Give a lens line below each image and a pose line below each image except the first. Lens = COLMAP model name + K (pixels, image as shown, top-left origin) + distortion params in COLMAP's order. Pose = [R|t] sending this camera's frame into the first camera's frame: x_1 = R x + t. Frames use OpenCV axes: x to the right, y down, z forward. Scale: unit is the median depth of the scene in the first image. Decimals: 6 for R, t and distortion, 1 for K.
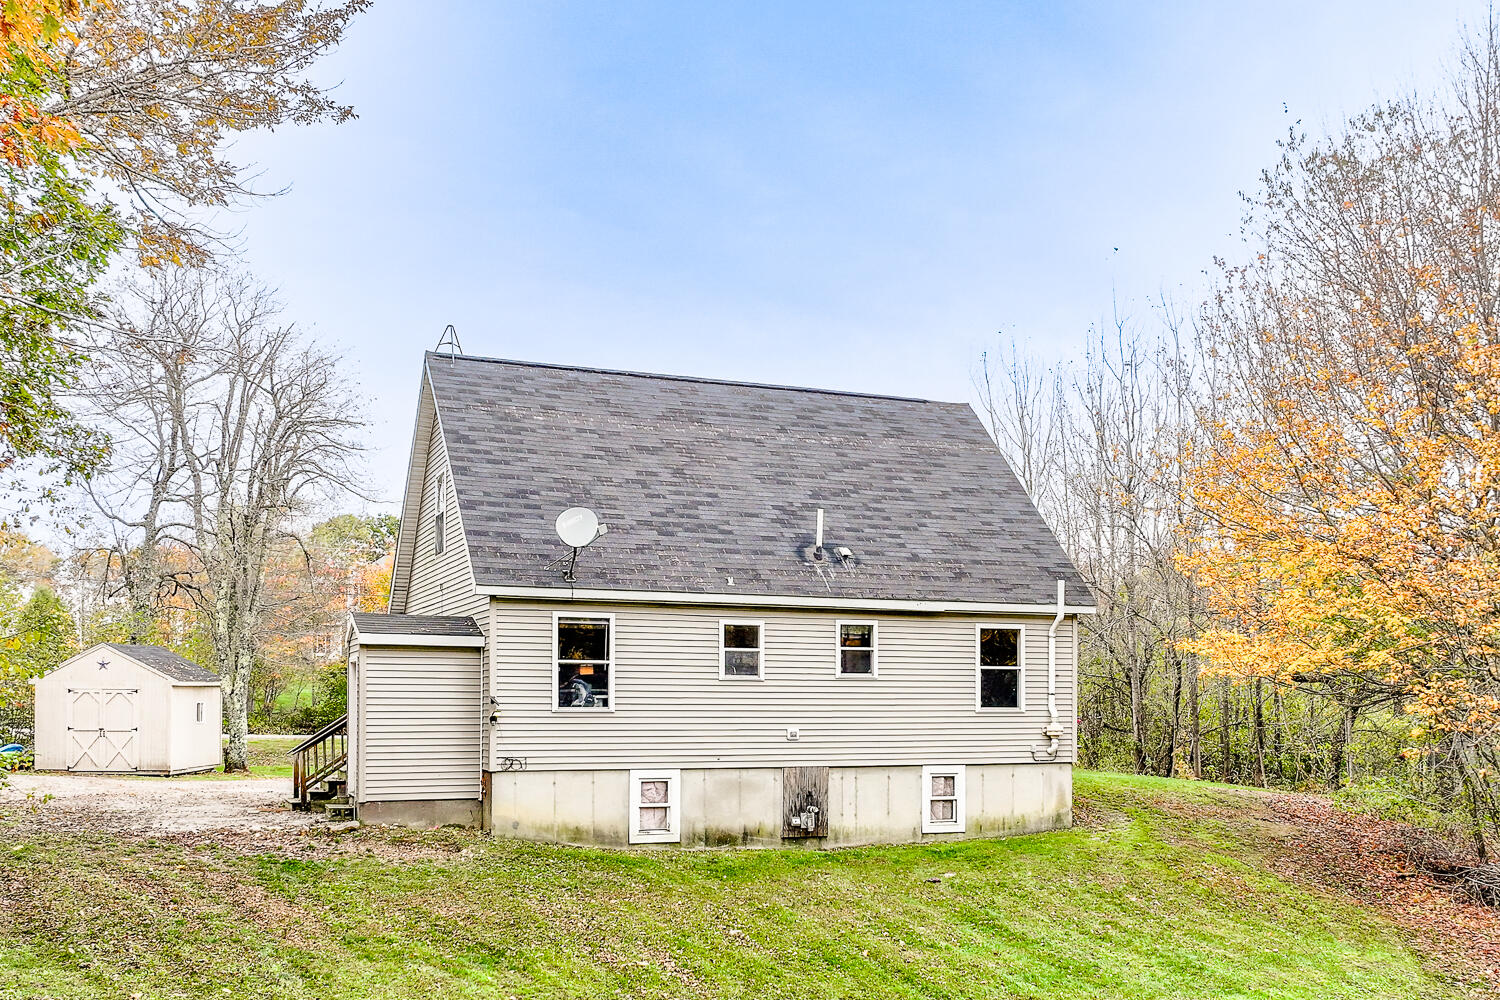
lens RADIAL K [[1186.9, 0, 749.9], [0, 1186.9, 480.5], [0, 0, 1]] dist [0.000001, -0.001800]
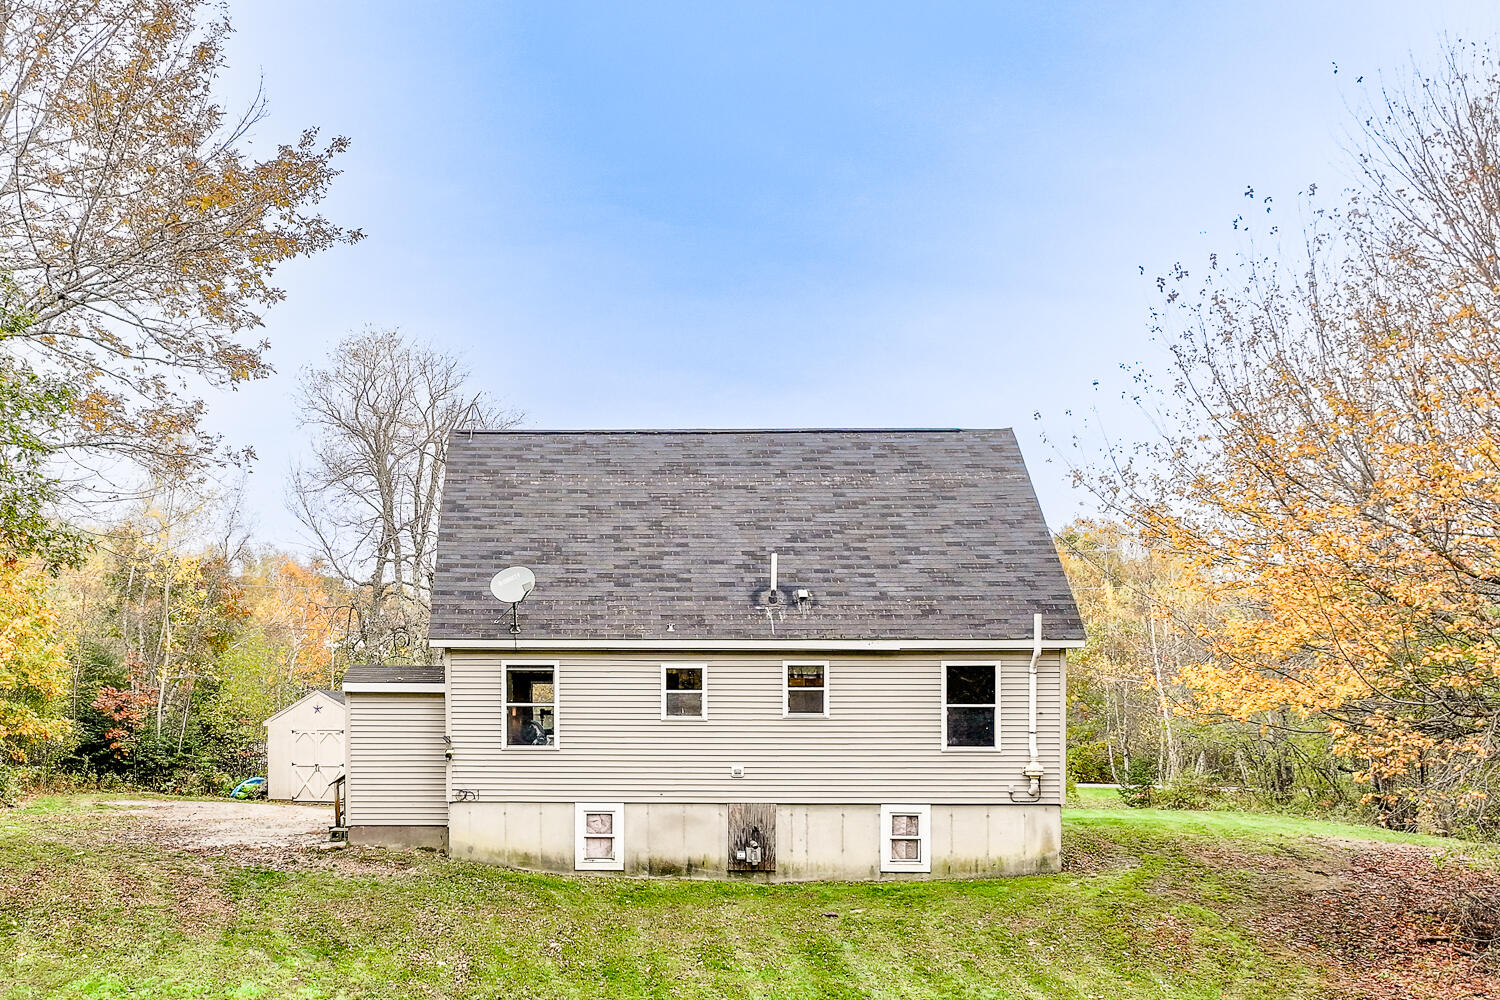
lens RADIAL K [[1220.3, 0, 611.8], [0, 1220.3, 500.2], [0, 0, 1]] dist [-0.000645, -0.004964]
pose [[0.940634, -0.065964, -0.332952, 0.288970], [0.062462, 0.997822, -0.021224, -0.008765], [0.333626, -0.000833, 0.942705, -0.048273]]
